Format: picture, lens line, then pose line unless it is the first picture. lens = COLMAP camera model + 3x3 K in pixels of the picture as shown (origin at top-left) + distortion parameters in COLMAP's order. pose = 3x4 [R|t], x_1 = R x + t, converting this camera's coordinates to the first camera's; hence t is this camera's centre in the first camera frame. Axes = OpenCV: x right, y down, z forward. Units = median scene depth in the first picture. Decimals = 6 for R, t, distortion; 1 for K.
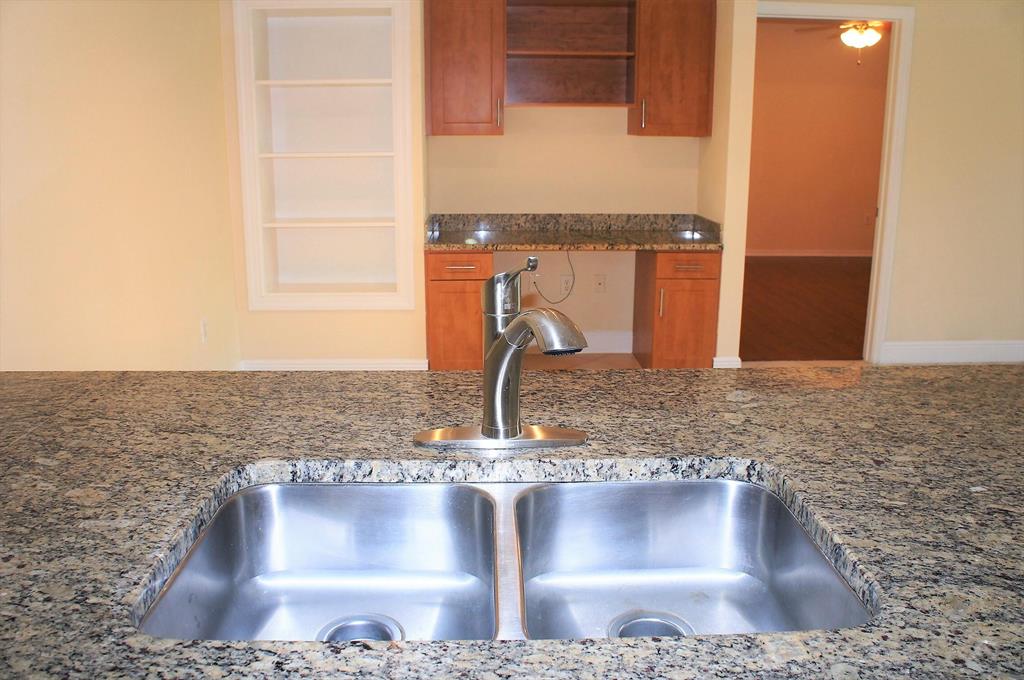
lens RADIAL K [[817.5, 0, 507.7], [0, 817.5, 335.5], [0, 0, 1]] dist [-0.175773, 0.145884]
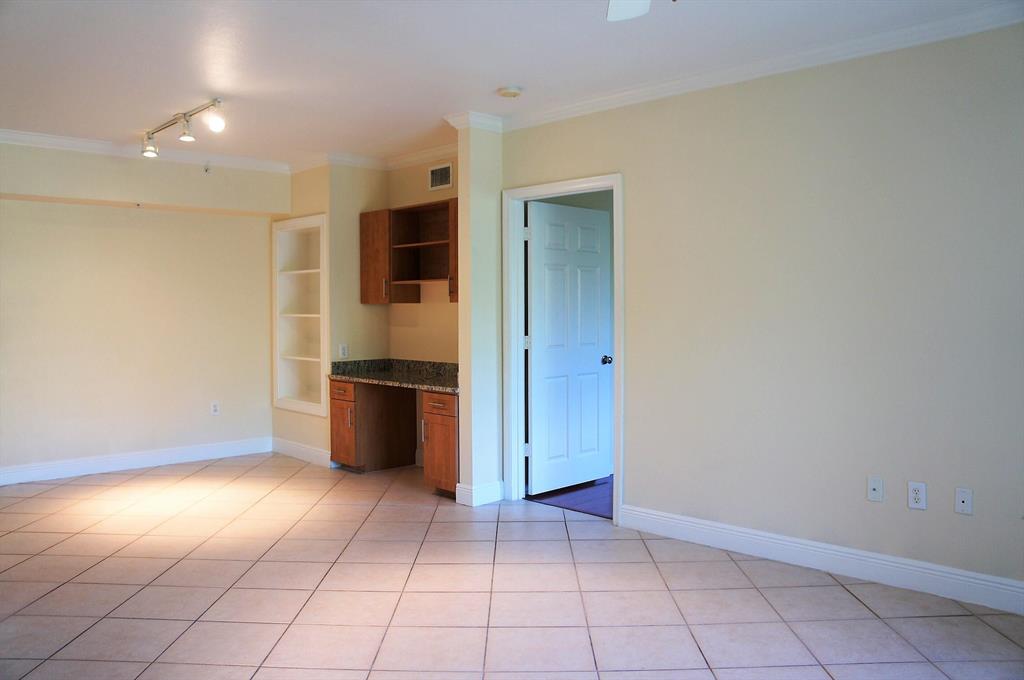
lens RADIAL K [[767.7, 0, 512.0], [0, 767.7, 340.0], [0, 0, 1]] dist [-0.143930, 0.001719]
pose [[0.684069, 0.025967, -0.728955, 1.133629], [-0.172955, 0.976640, -0.127515, -0.050457], [0.708615, 0.213306, 0.672581, 0.259622]]
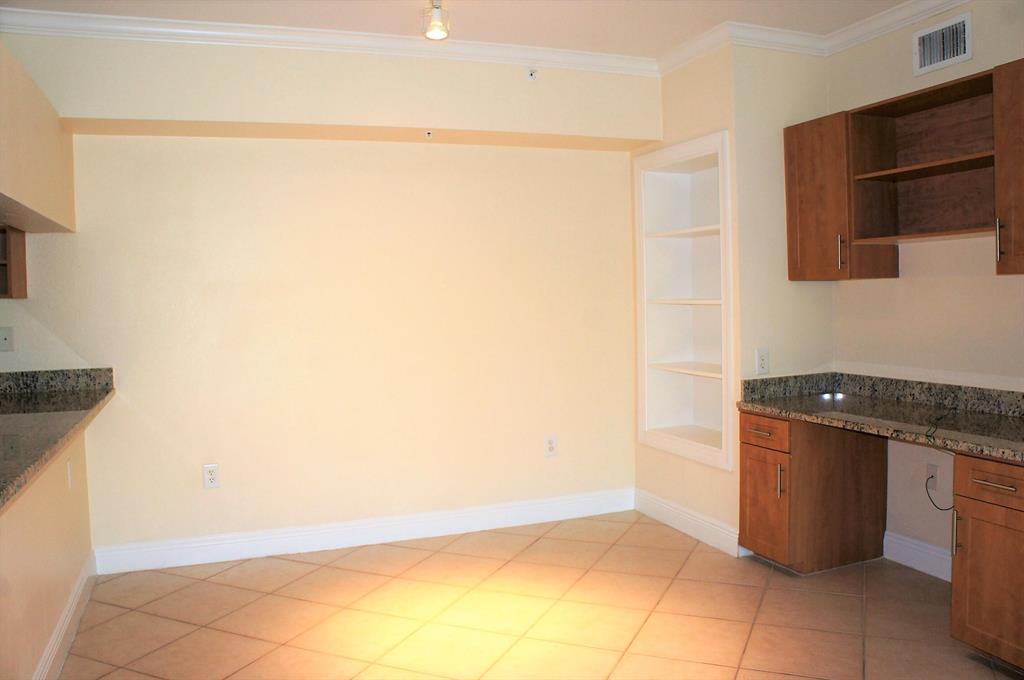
lens RADIAL K [[811.5, 0, 511.8], [0, 811.5, 335.1], [0, 0, 1]] dist [-0.178838, 0.135271]
pose [[0.336270, 0.037075, -0.941036, 0.622836], [-0.201007, 0.979025, -0.033256, -0.100582], [0.920065, 0.200338, 0.336669, 0.440775]]
